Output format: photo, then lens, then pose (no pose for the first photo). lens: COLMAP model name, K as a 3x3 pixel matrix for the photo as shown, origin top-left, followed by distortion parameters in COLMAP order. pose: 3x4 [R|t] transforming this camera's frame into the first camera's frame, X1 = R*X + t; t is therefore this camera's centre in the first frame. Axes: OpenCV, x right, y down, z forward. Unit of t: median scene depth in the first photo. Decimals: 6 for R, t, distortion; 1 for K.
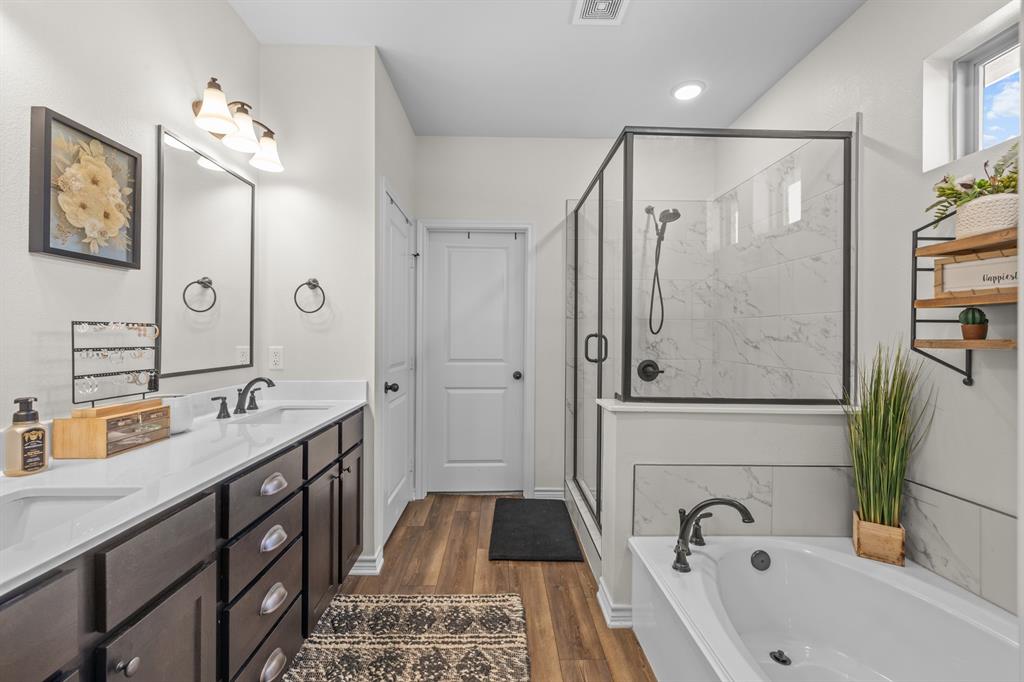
lens RADIAL K [[428.2, 0, 512.4], [0, 428.2, 336.2], [0, 0, 1]] dist [0.001126, 0.000127]
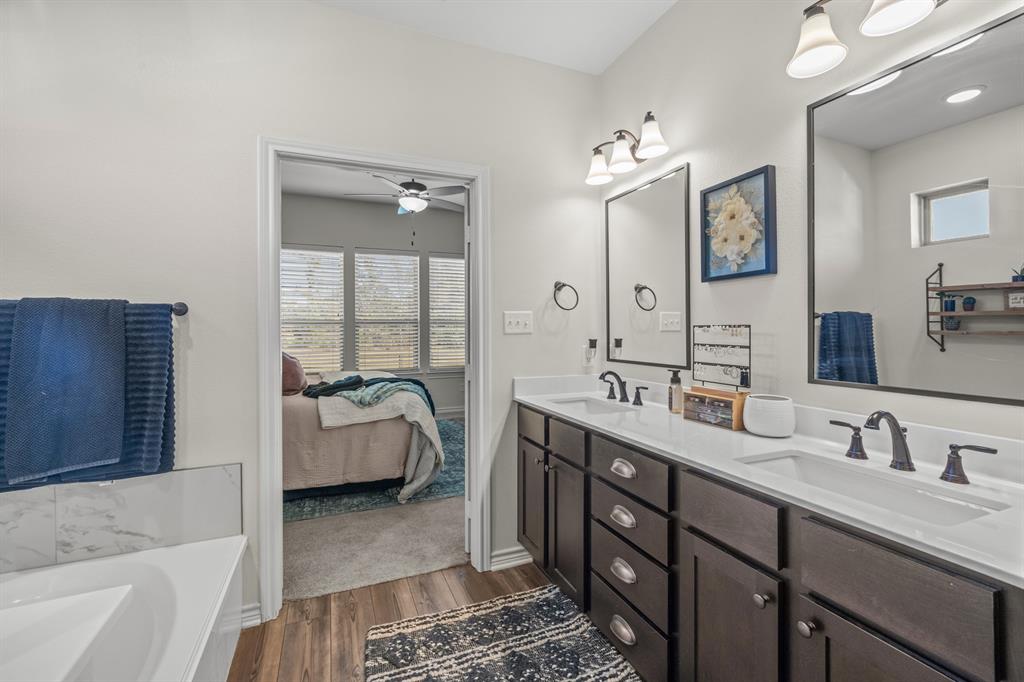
lens RADIAL K [[428.2, 0, 506.9], [0, 428.2, 335.0], [0, 0, 1]] dist [0.001126, 0.000127]
pose [[-0.929573, 0.001531, -0.368635, 0.136464], [-0.003415, 0.999913, 0.012766, -0.015902], [0.368623, 0.013126, -0.929487, 1.912075]]
